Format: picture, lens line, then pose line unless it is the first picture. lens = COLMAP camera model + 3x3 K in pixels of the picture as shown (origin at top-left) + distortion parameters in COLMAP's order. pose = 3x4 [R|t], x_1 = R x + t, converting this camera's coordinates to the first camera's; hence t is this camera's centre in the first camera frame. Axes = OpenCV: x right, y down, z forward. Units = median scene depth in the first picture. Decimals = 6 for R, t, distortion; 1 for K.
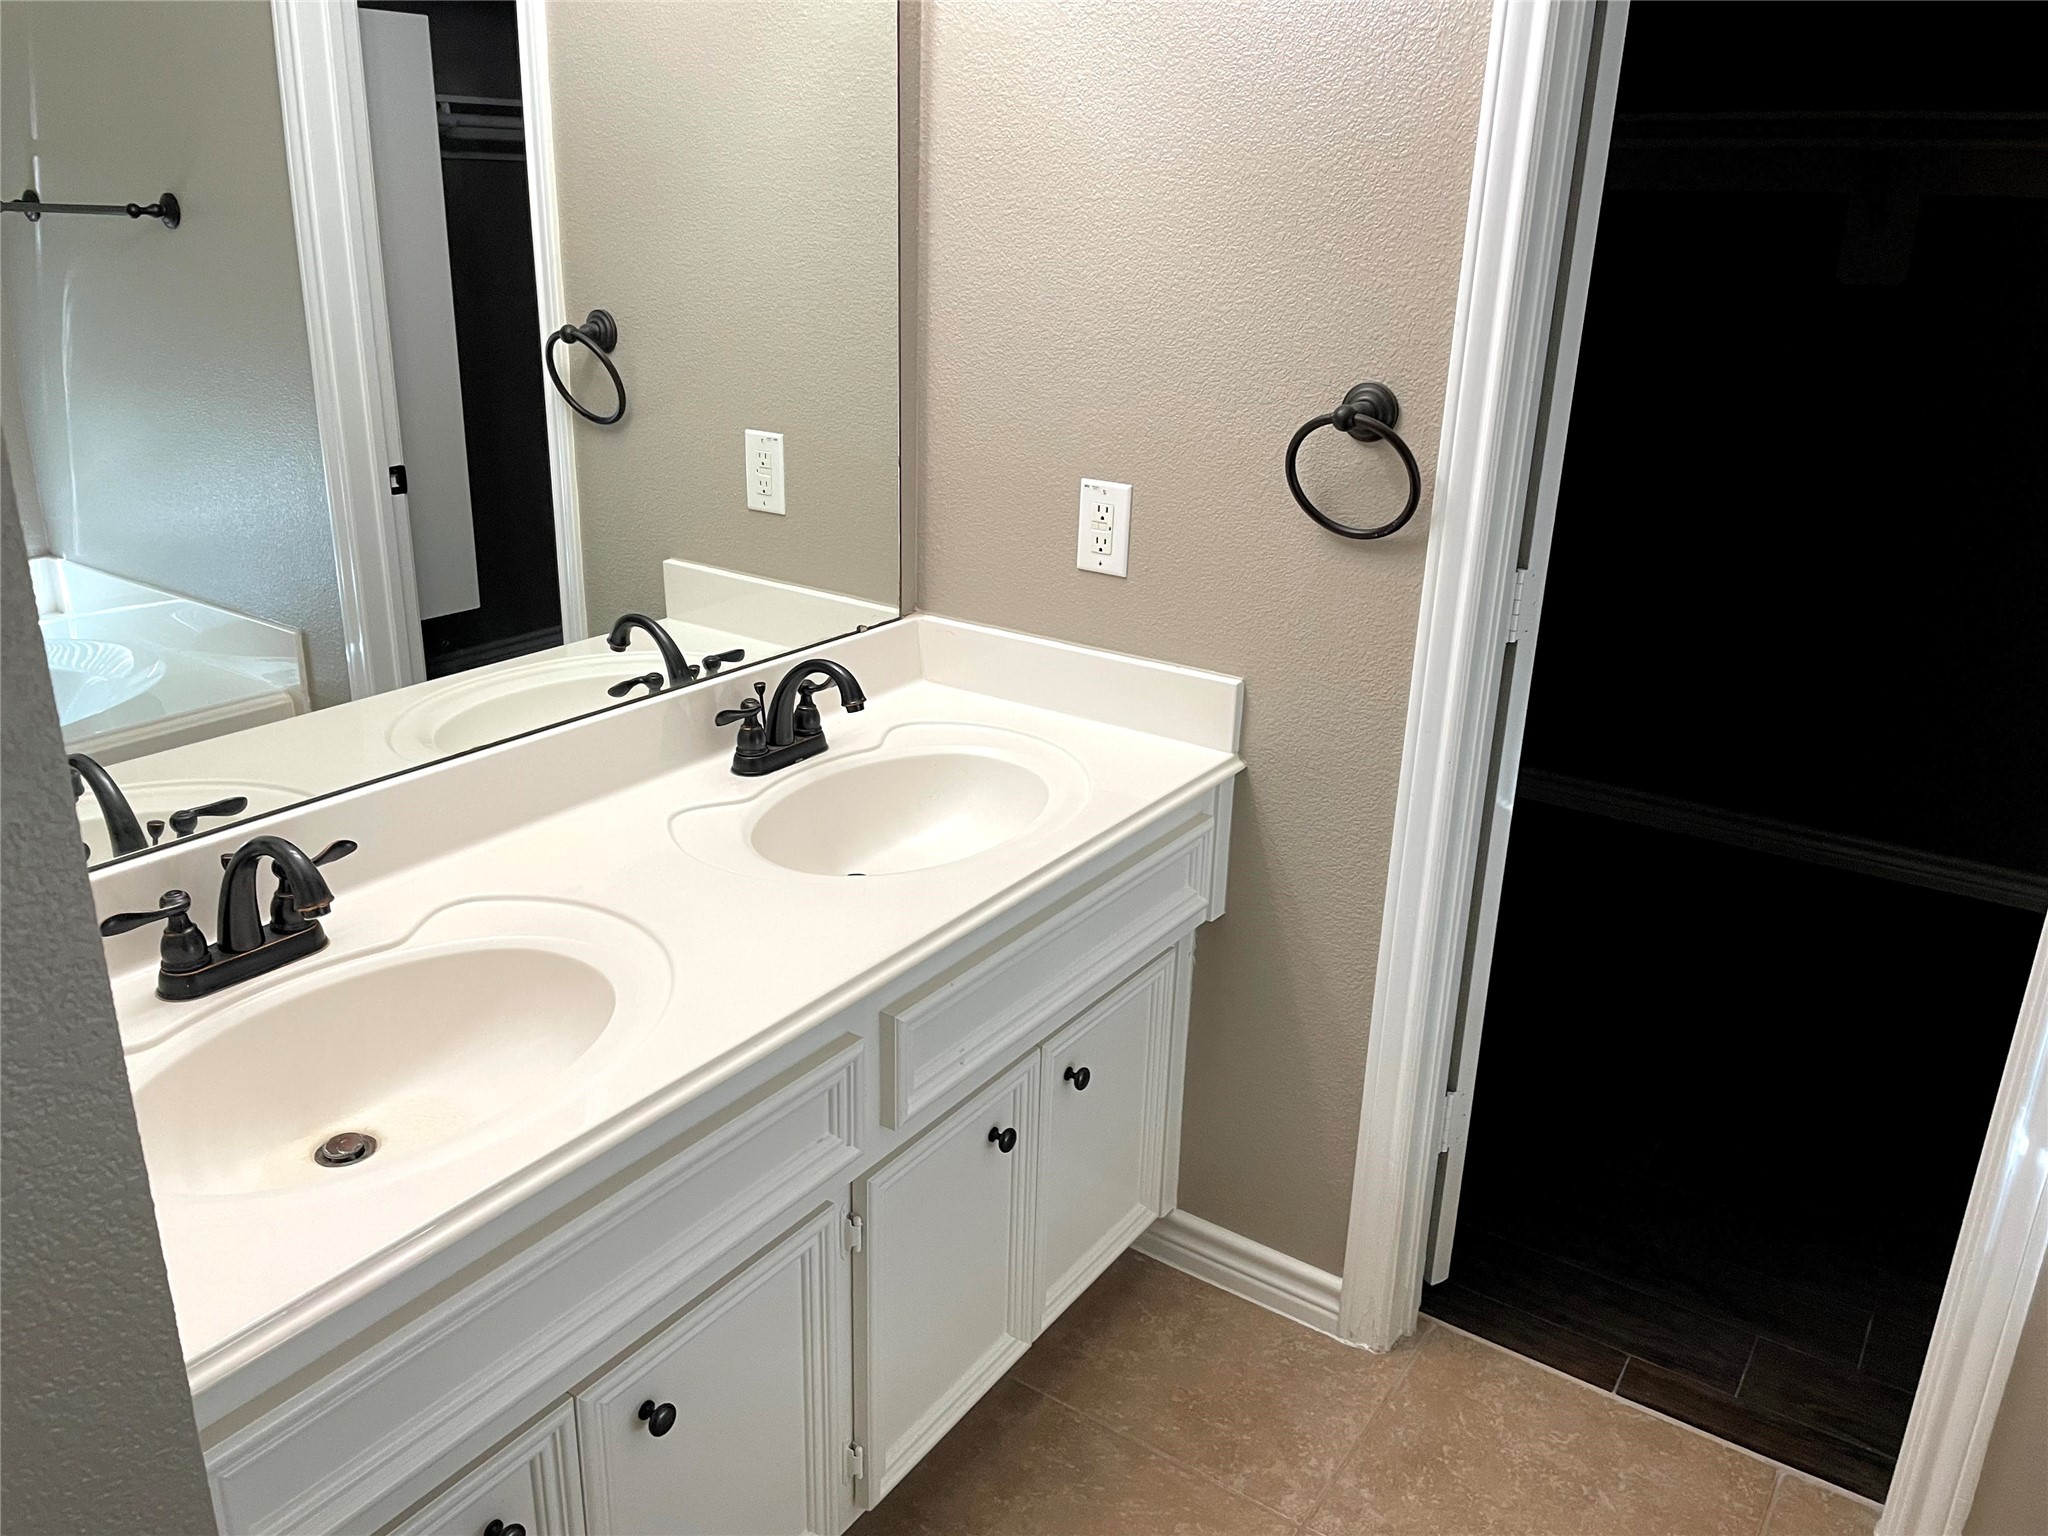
lens RADIAL K [[1550.1, 0, 1030.2], [0, 1550.1, 768.2], [0, 0, 1]] dist [0.086210, -0.115151]
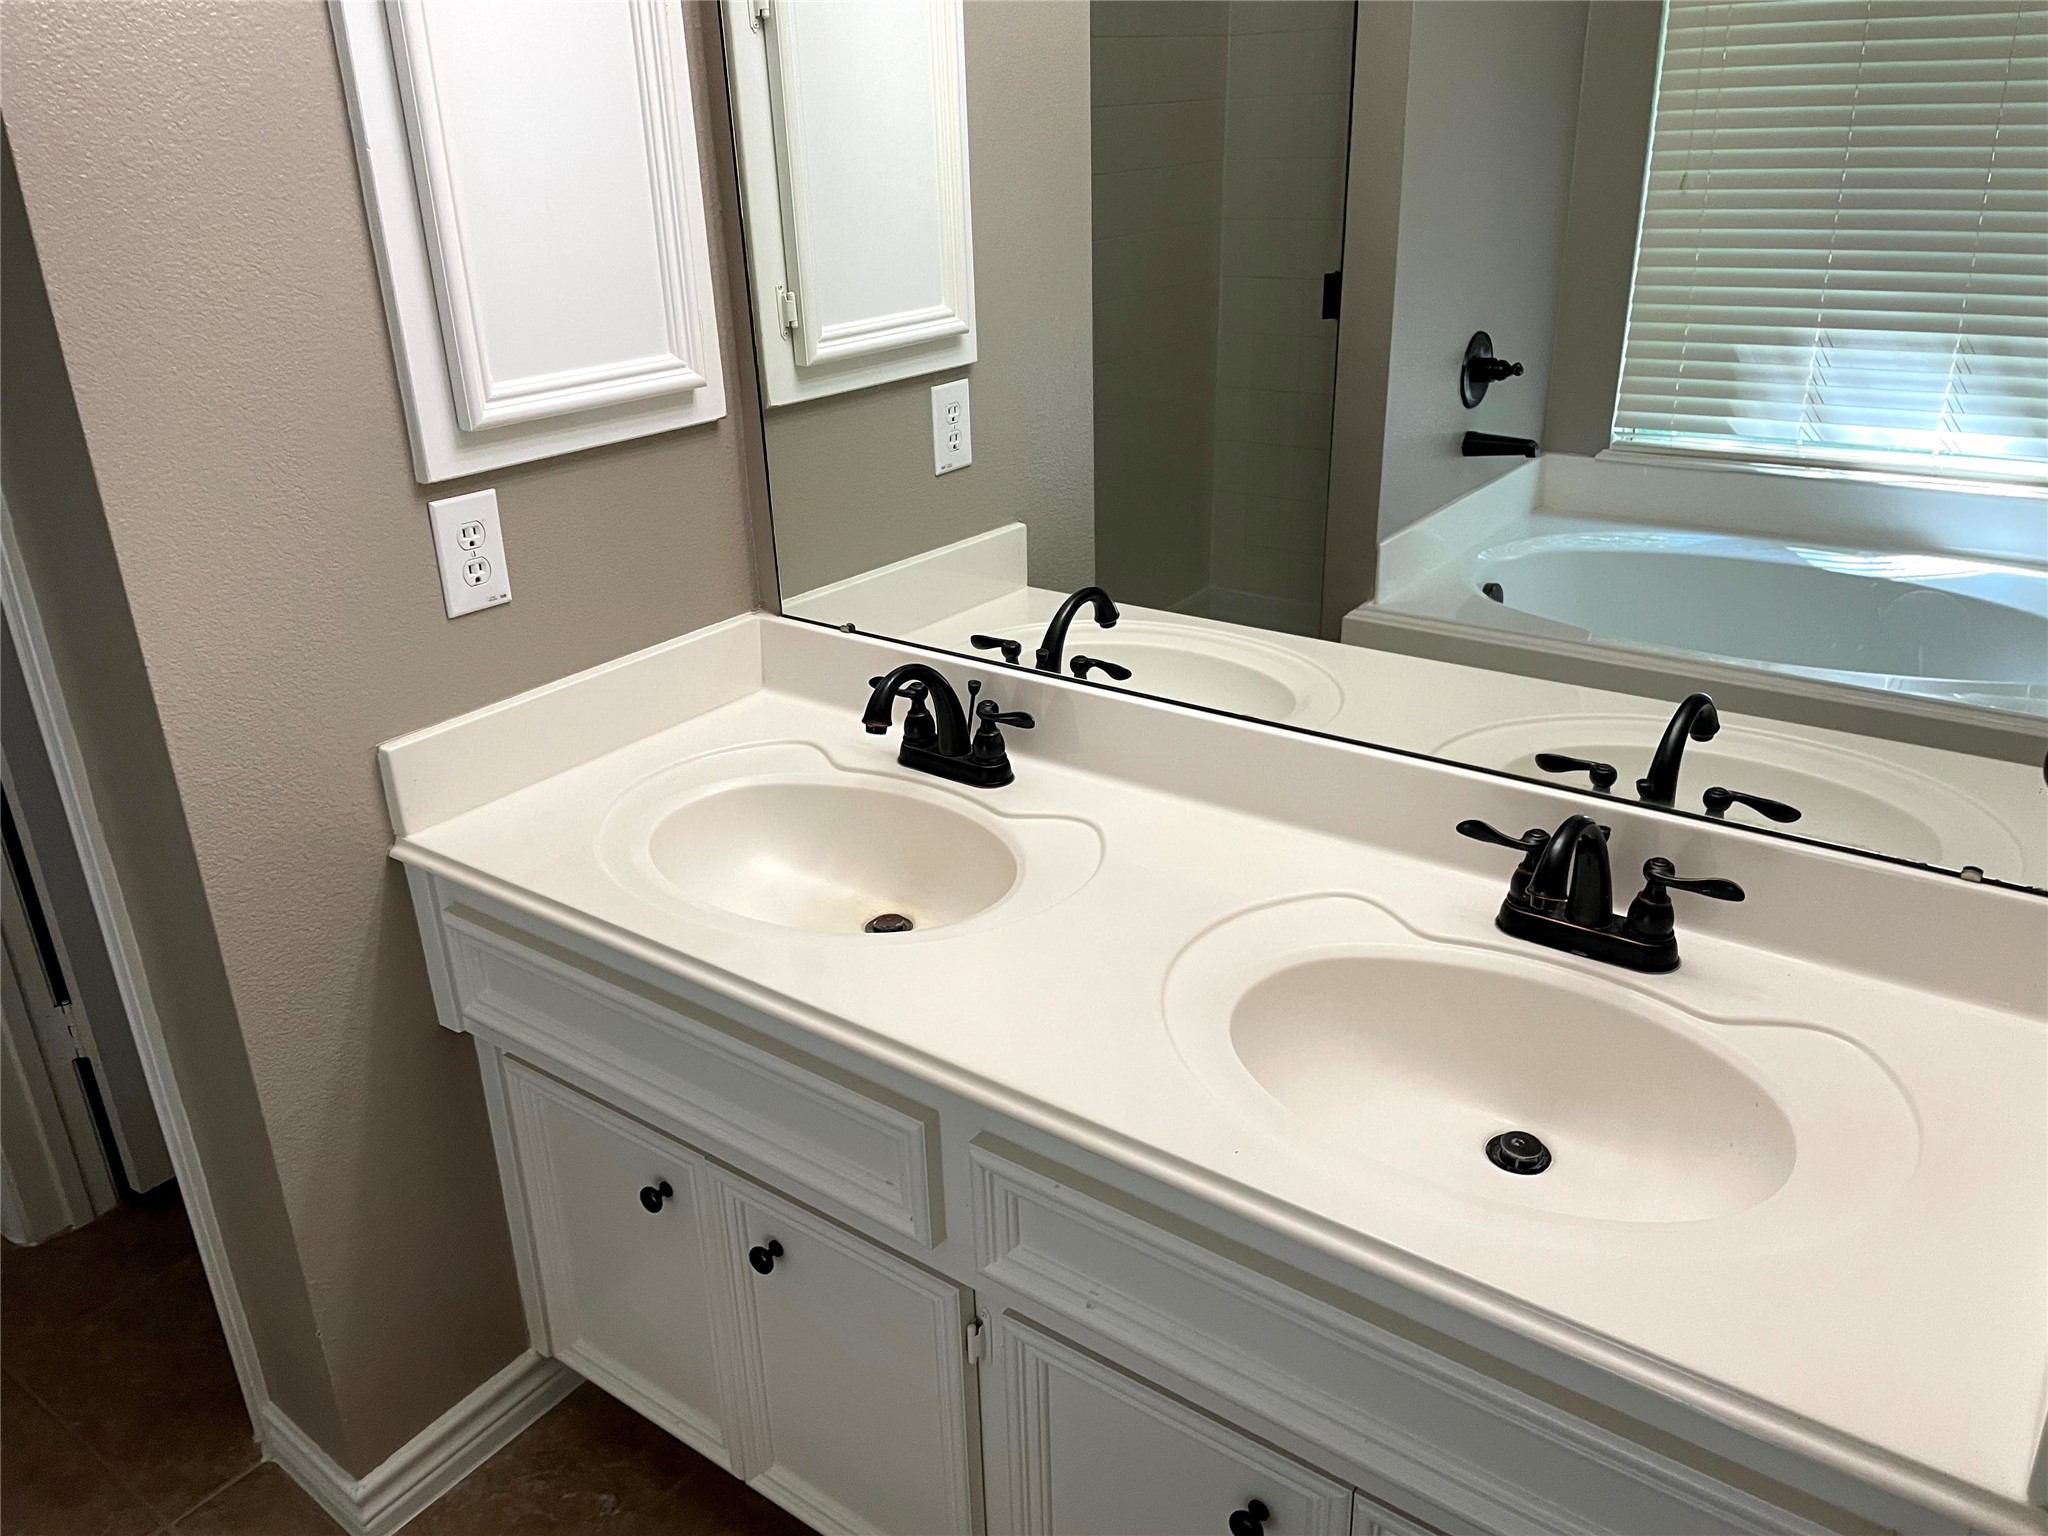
lens RADIAL K [[1550.1, 0, 1030.2], [0, 1550.1, 768.2], [0, 0, 1]] dist [0.086210, -0.115151]
pose [[-0.094729, 0.334310, -0.937690, 0.460444], [-0.308492, 0.885701, 0.346940, -0.229297], [0.946498, 0.322135, 0.019231, 0.739823]]
